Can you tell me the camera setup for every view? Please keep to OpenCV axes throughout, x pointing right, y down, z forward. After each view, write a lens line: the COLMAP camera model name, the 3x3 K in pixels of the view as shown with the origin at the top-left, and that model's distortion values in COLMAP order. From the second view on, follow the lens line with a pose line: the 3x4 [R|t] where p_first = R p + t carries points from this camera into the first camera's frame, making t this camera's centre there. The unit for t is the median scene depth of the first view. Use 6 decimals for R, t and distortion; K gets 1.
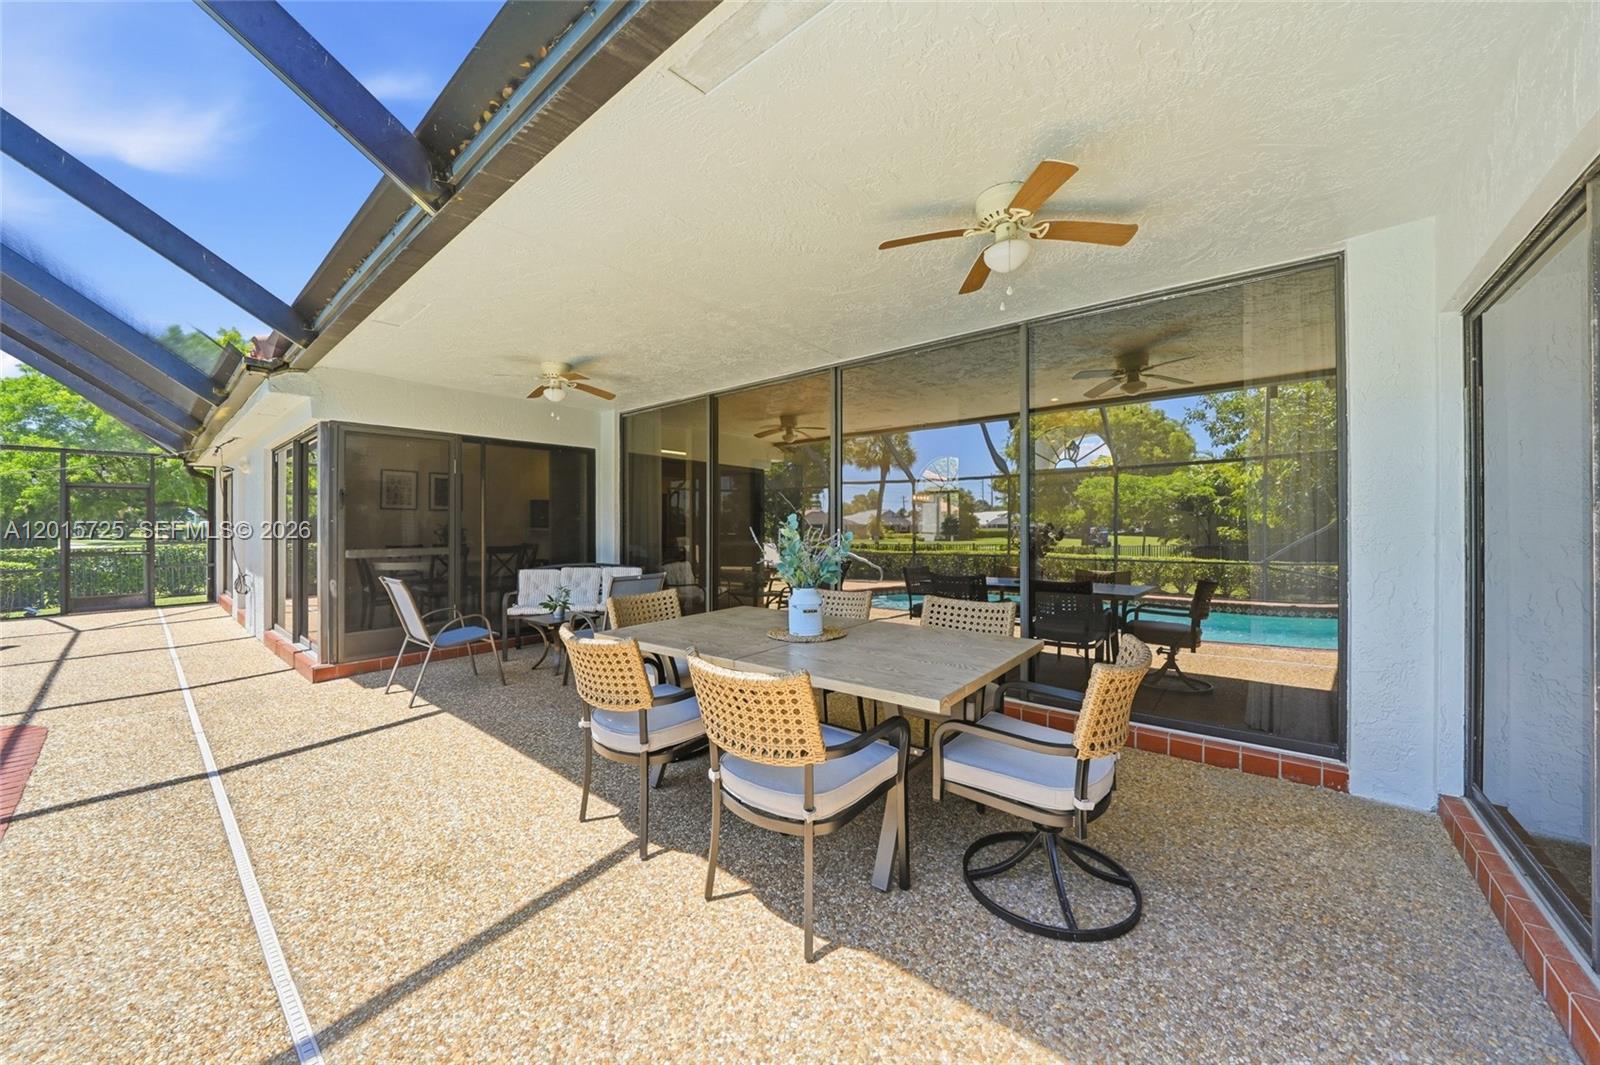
lens RADIAL K [[564.2, 0, 809.4], [0, 564.2, 531.1], [0, 0, 1]] dist [-0.022066, -0.000116]
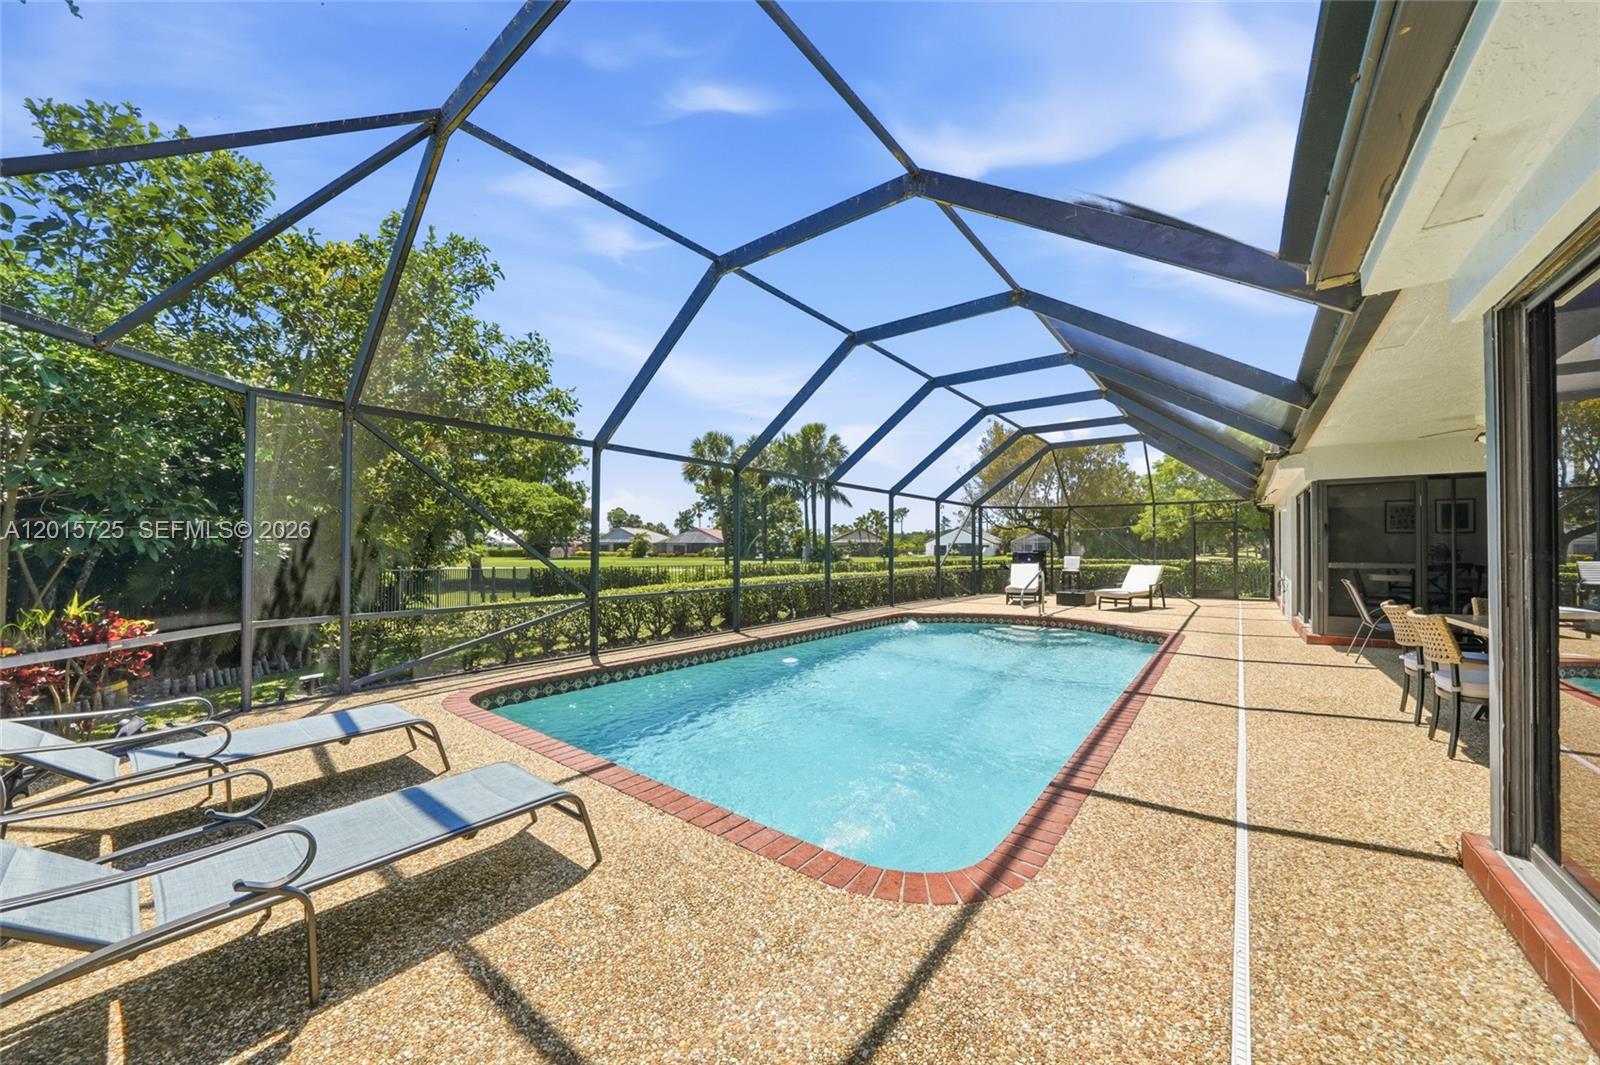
lens RADIAL K [[564.2, 0, 809.4], [0, 564.2, 531.1], [0, 0, 1]] dist [-0.022066, -0.000116]
pose [[0.022175, -0.027353, -0.999380, 0.660466], [-0.008651, 0.999583, -0.027551, 0.000849], [0.999717, 0.009256, 0.021929, -0.467586]]
